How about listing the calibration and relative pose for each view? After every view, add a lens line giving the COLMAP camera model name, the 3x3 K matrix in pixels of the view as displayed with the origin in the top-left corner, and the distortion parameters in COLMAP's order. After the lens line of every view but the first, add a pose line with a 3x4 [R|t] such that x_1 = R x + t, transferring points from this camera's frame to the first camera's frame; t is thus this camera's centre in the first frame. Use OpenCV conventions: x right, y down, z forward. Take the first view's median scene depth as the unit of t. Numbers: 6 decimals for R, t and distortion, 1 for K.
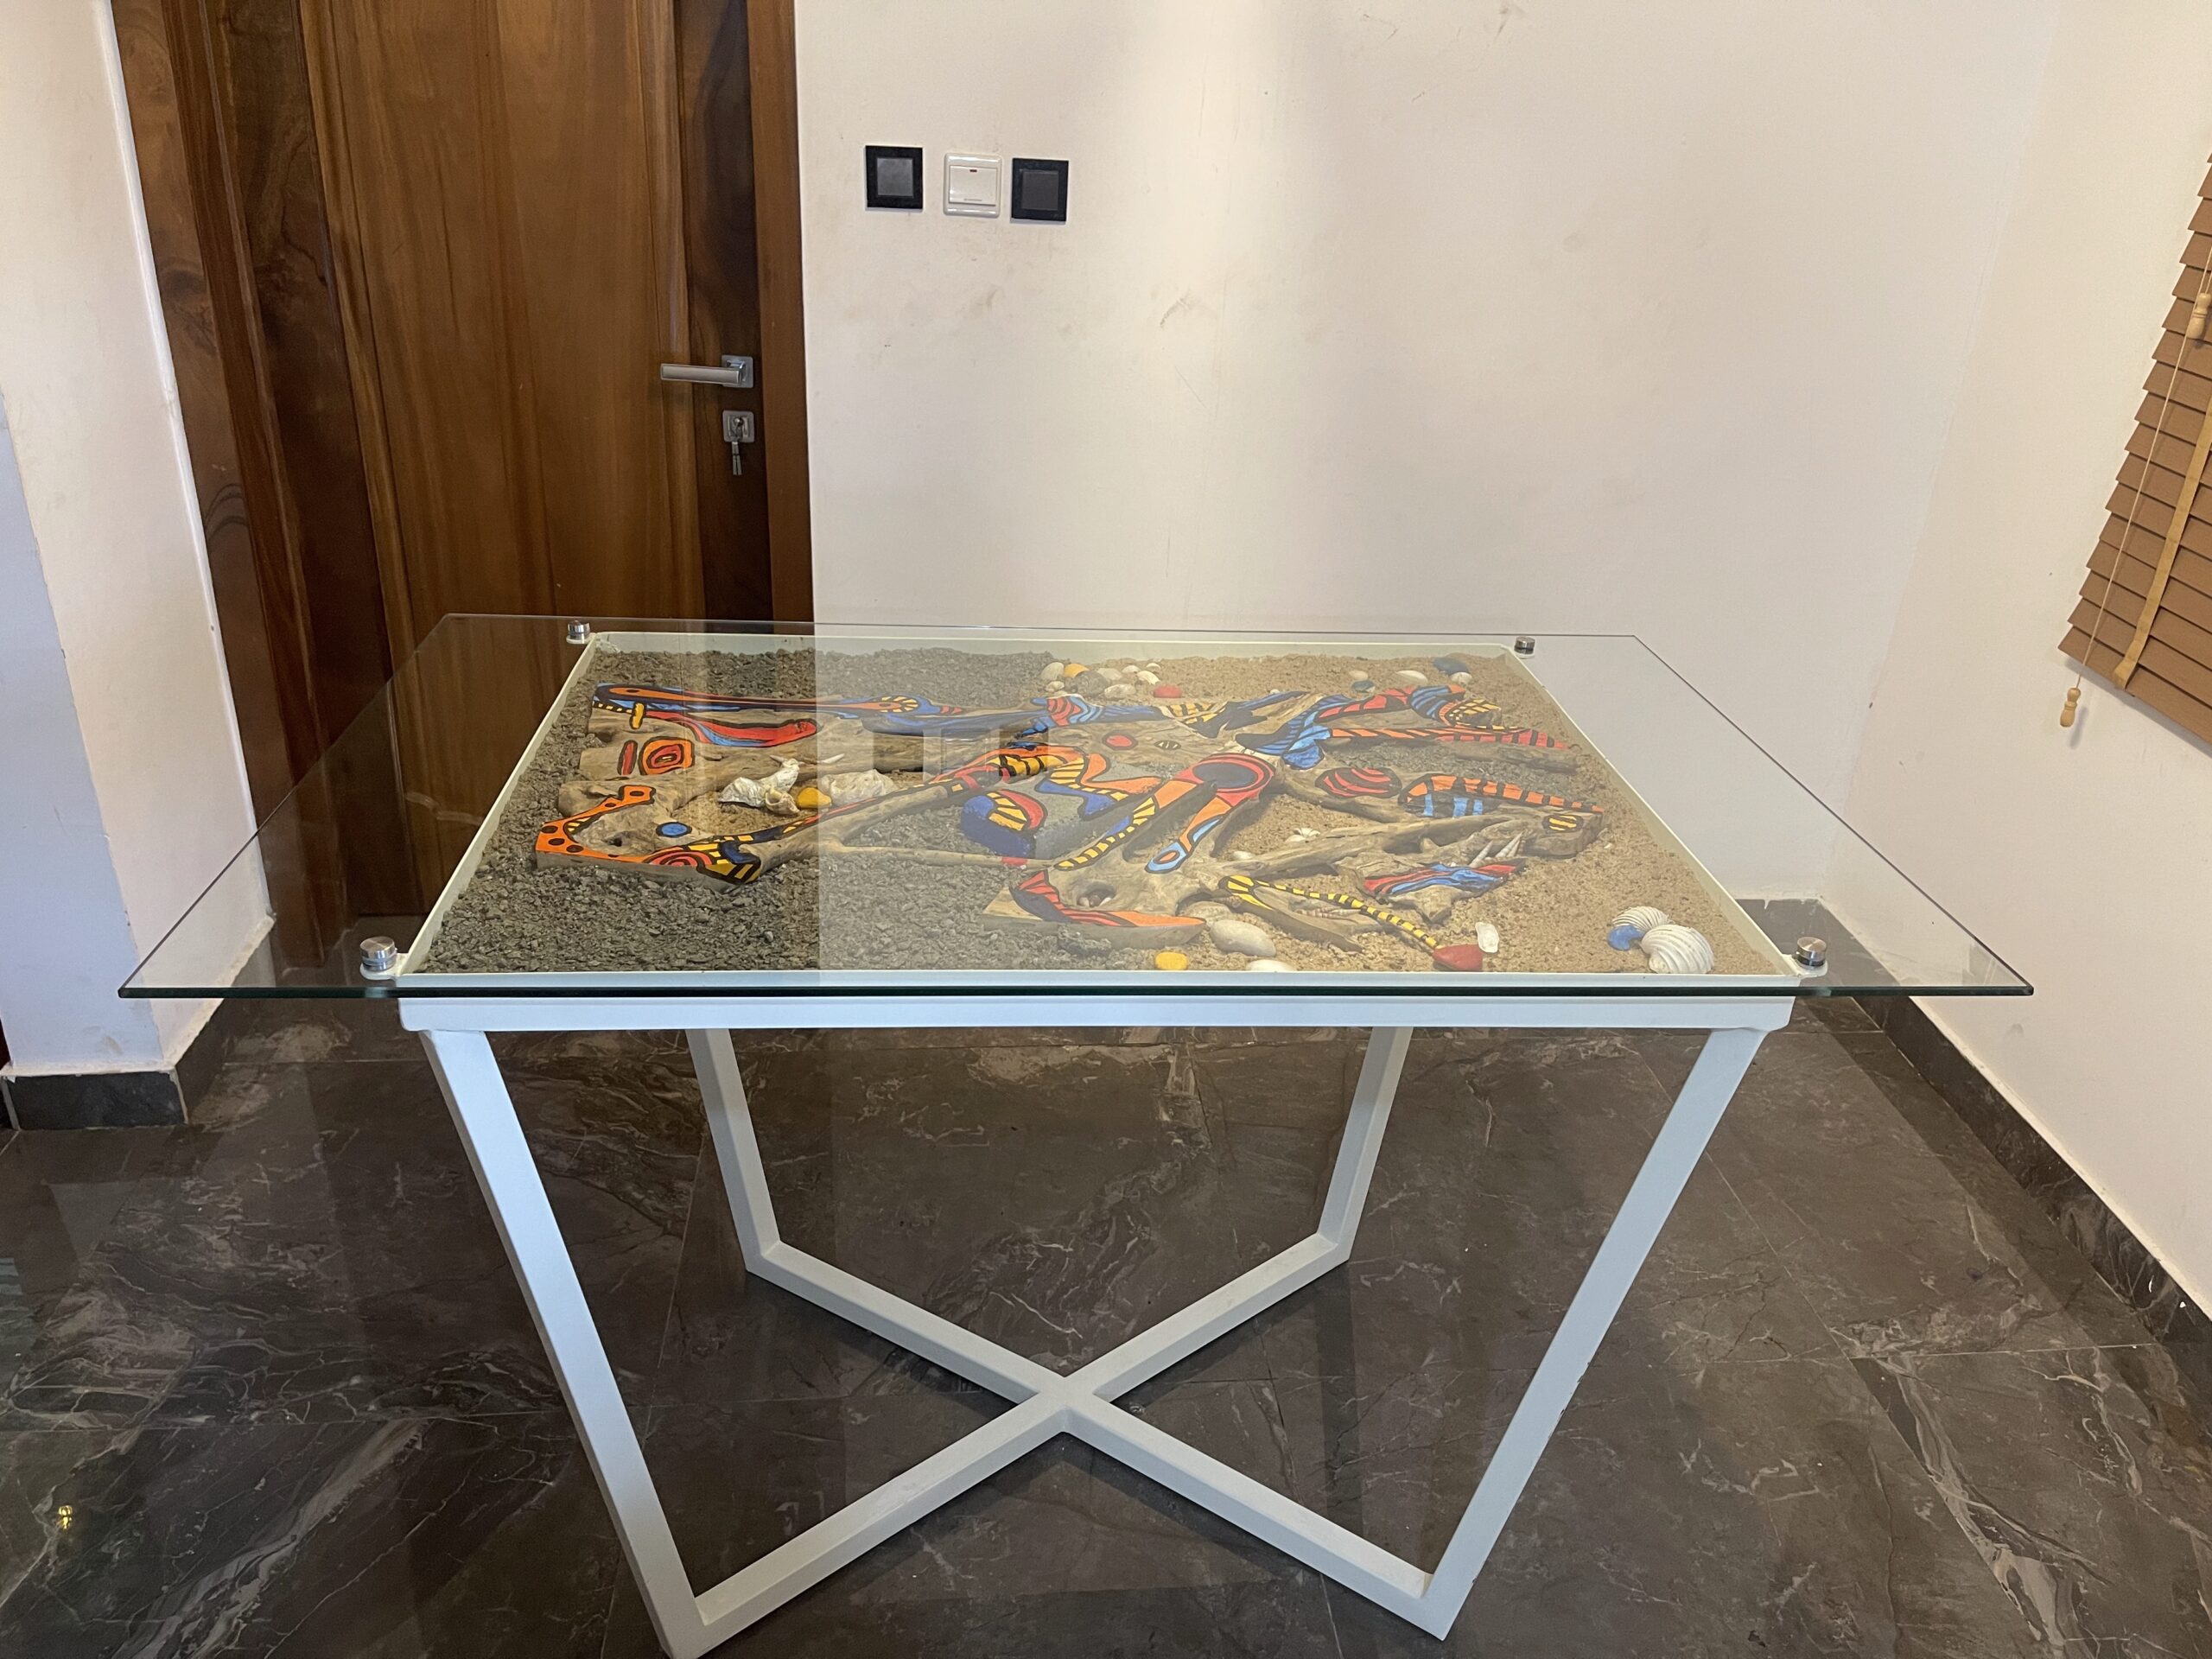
lens RADIAL K [[1694.4, 0, 1095.3], [0, 1694.4, 833.0], [0, 0, 1]] dist [0.056379, -0.077140]
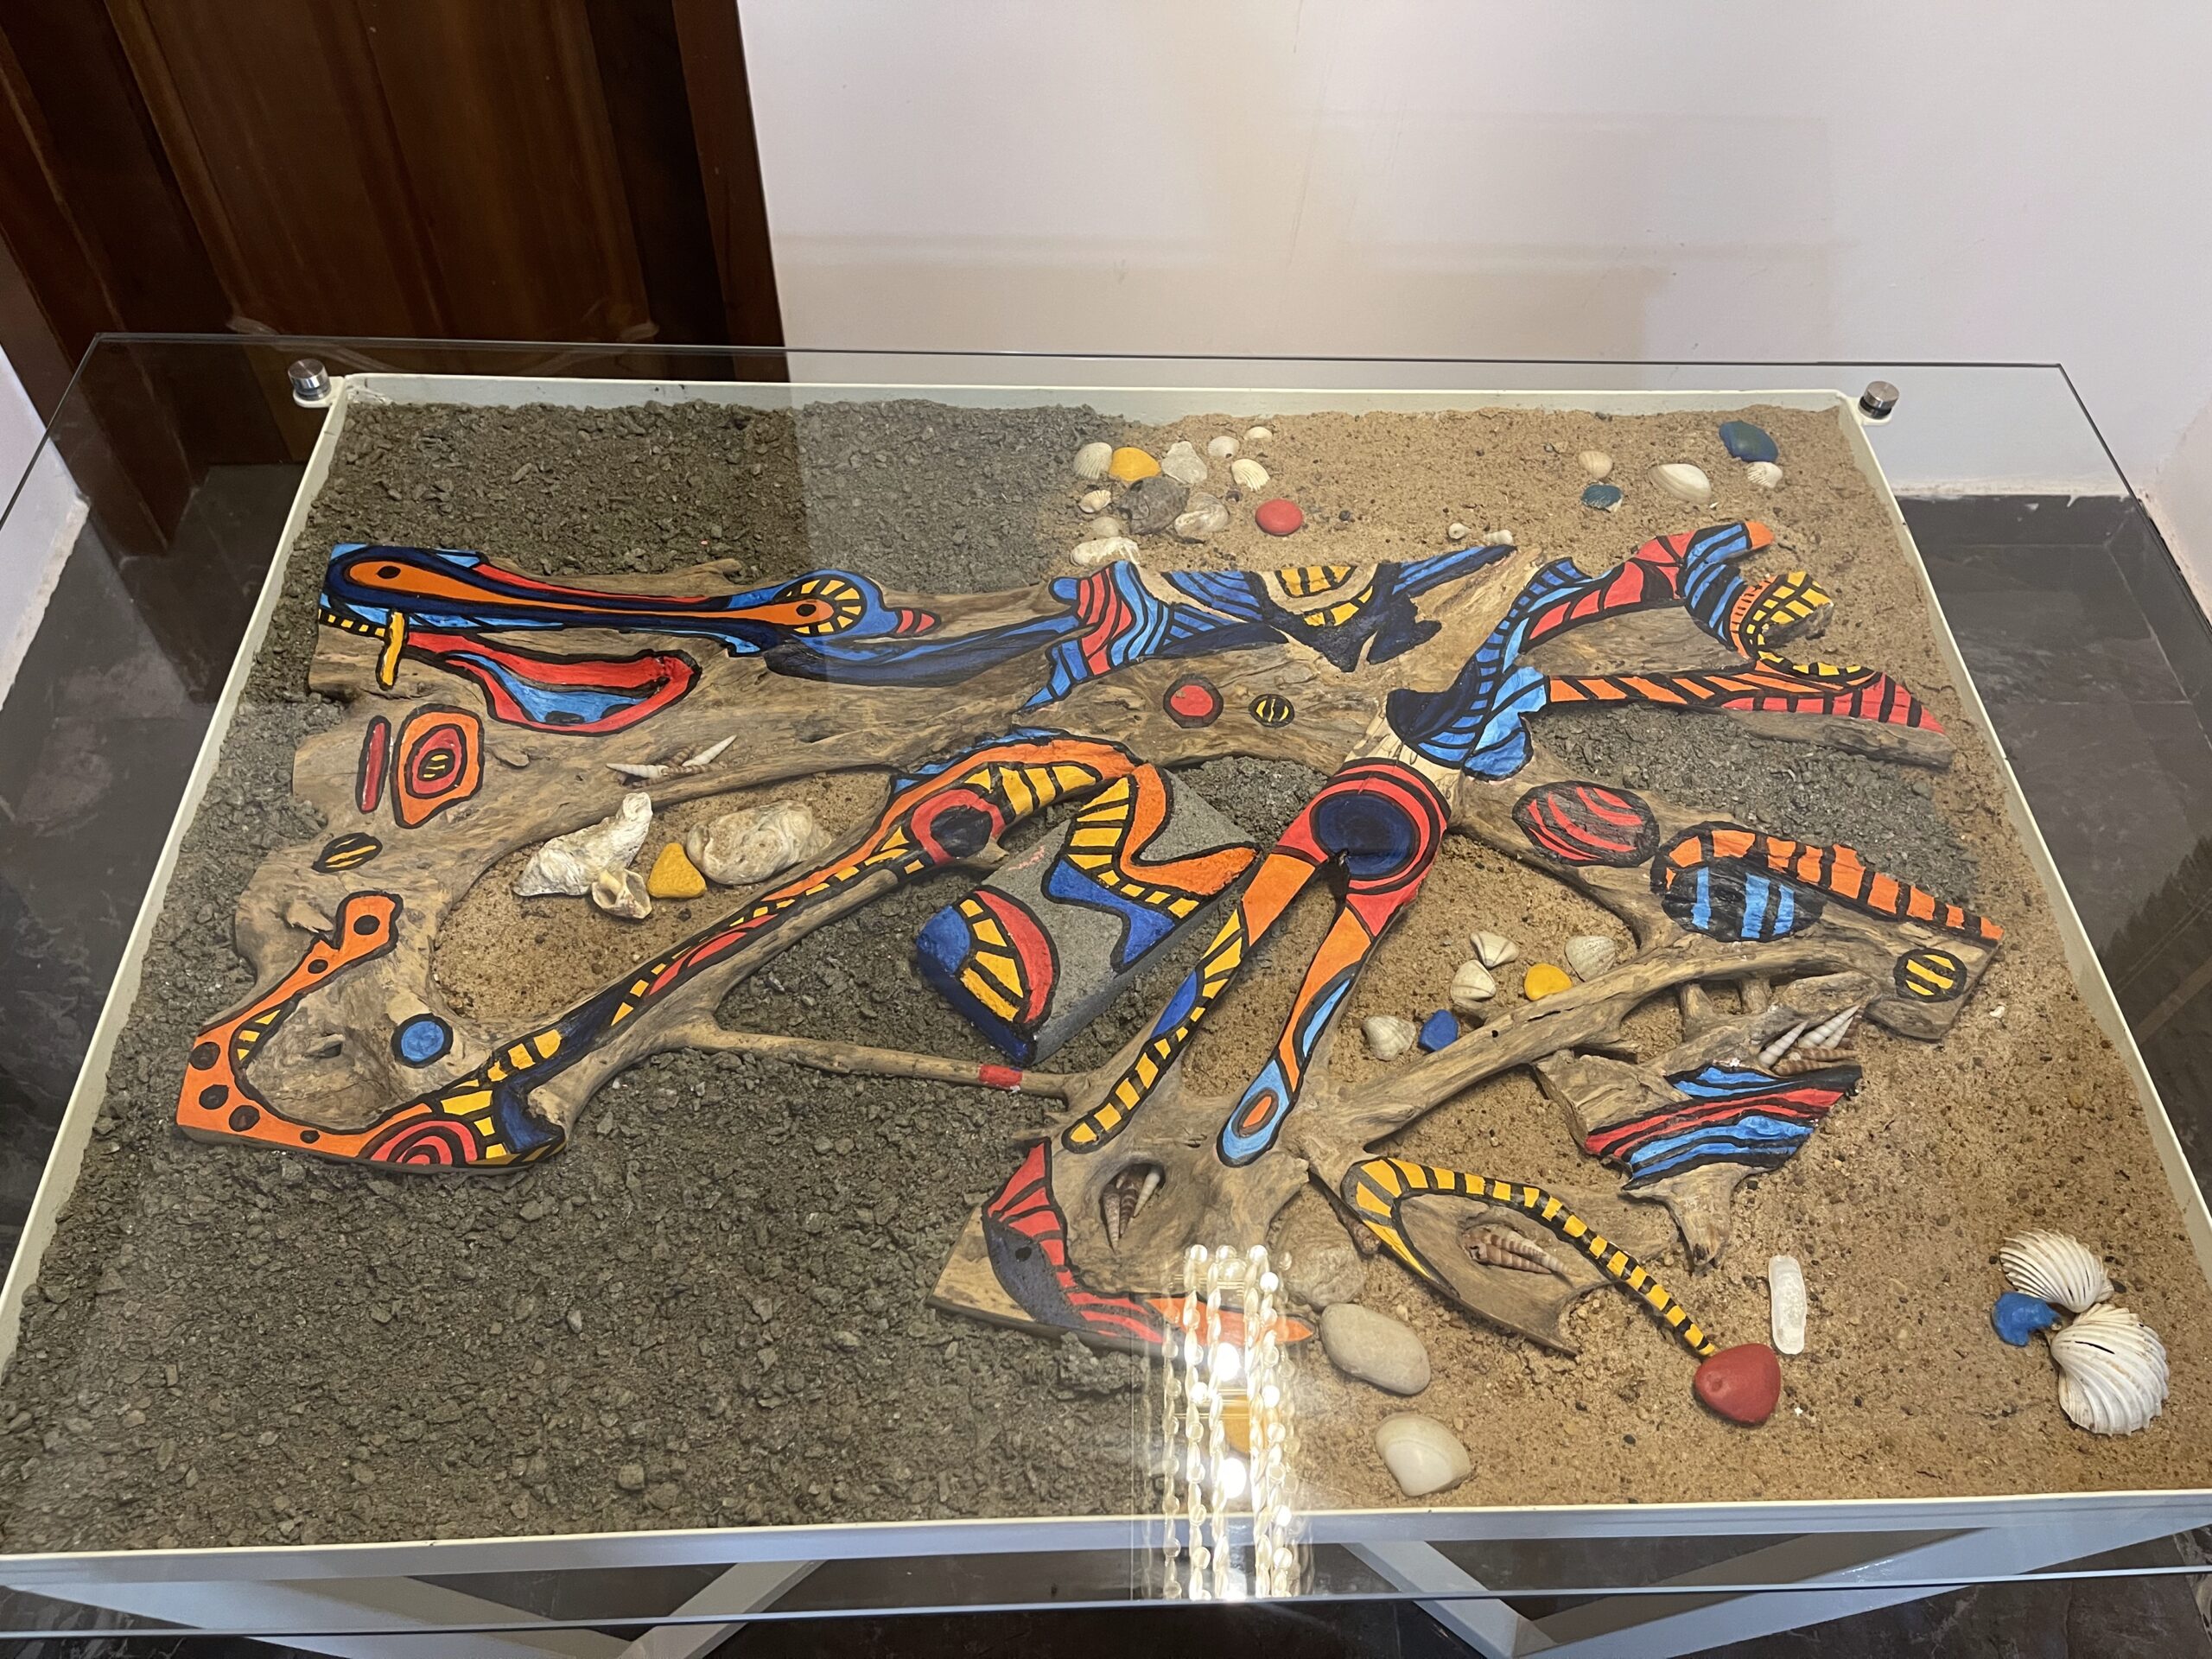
lens RADIAL K [[1694.4, 0, 1105.5], [0, 1694.4, 819.4], [0, 0, 1]] dist [0.056379, -0.077140]
pose [[0.998676, 0.040950, -0.031122, 0.003955], [-0.021752, 0.884570, 0.465899, -0.312392], [0.046608, -0.464606, 0.884290, 0.465636]]
